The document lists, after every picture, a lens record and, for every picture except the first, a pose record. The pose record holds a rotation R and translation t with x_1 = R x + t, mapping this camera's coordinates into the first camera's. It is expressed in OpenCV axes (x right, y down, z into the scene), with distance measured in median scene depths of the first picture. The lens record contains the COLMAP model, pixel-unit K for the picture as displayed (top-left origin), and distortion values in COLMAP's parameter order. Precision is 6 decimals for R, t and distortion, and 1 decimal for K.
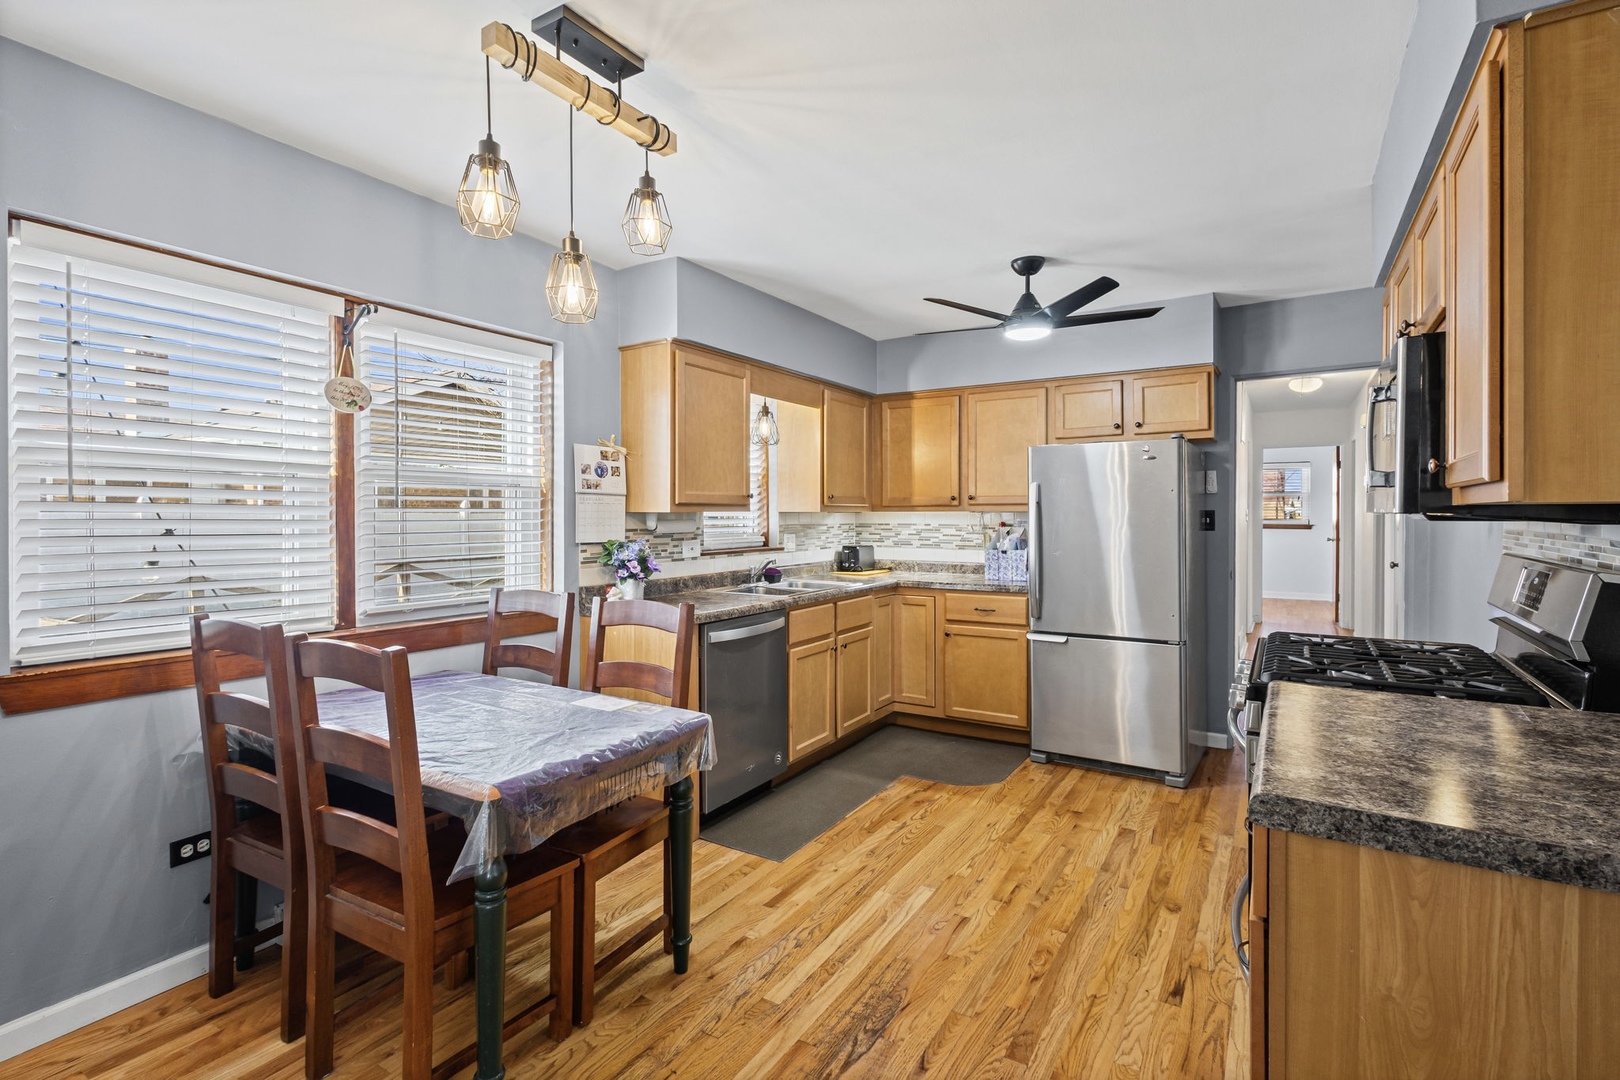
lens RADIAL K [[772.9, 0, 810.1], [0, 772.9, 516.5], [0, 0, 1]] dist [0.009662, -0.000820]
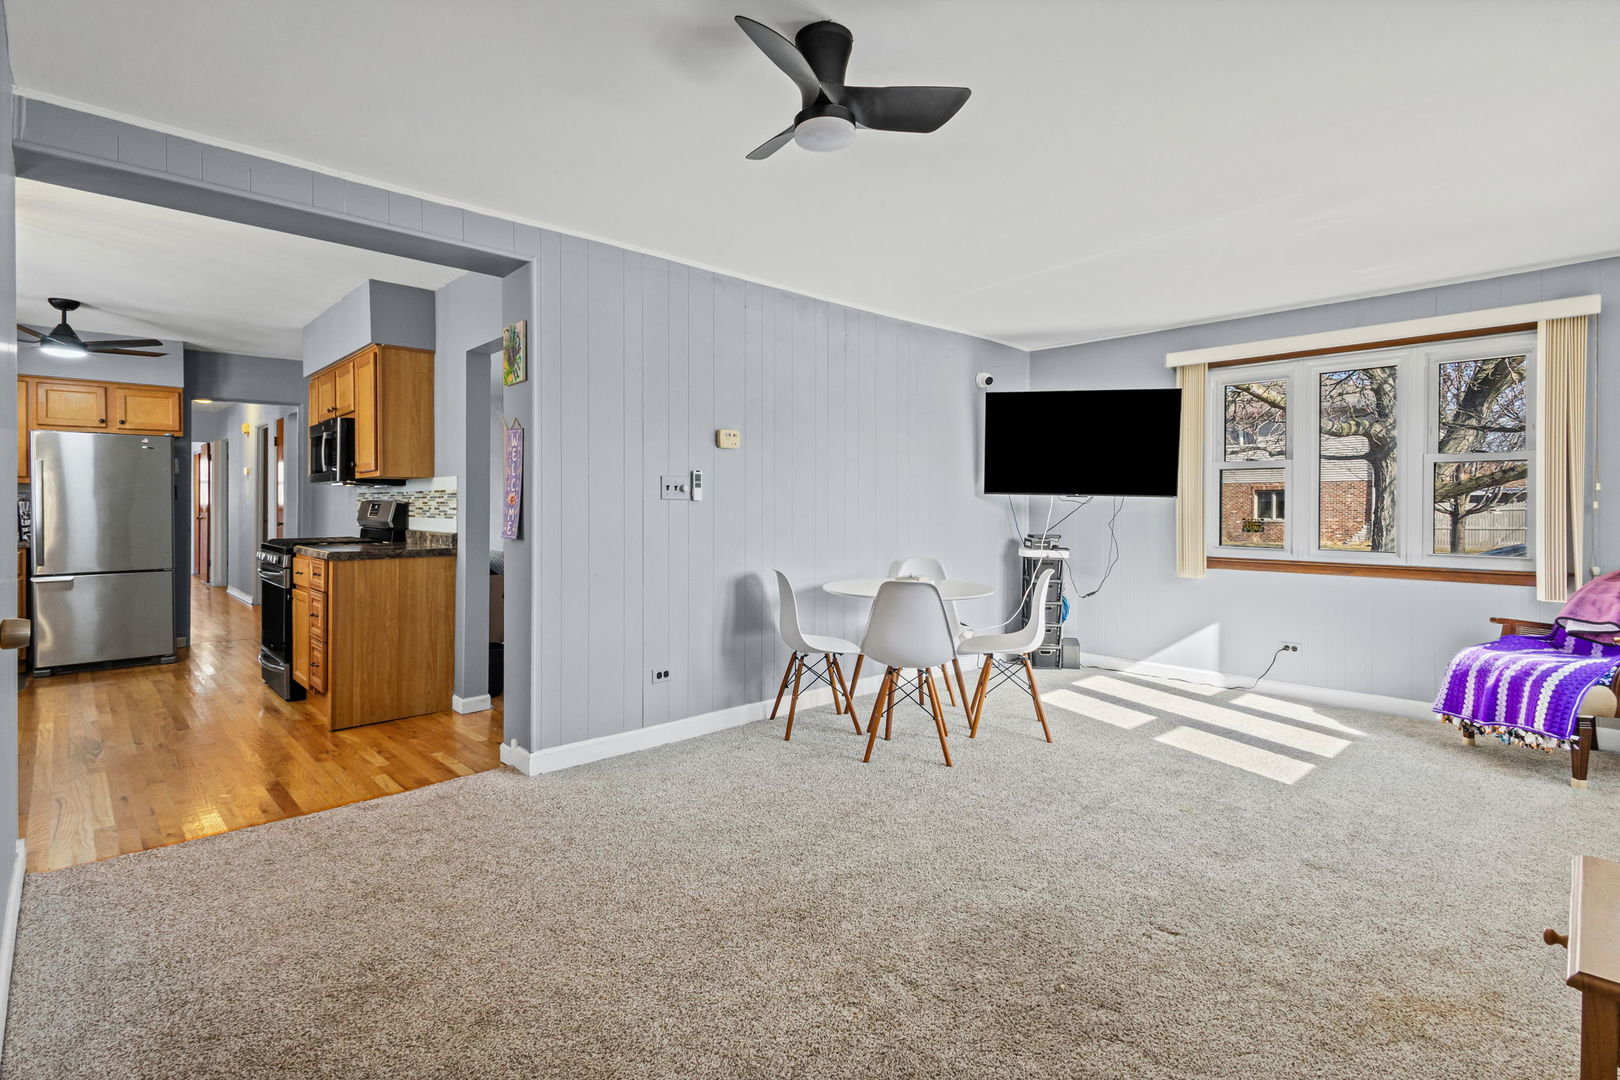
lens RADIAL K [[772.9, 0, 808.2], [0, 772.9, 509.1], [0, 0, 1]] dist [0.009662, -0.000820]
pose [[0.255398, -0.000294, 0.966836, -1.225827], [0.003920, 0.999992, -0.000731, 0.086046], [-0.966828, 0.003977, 0.255397, -1.088888]]
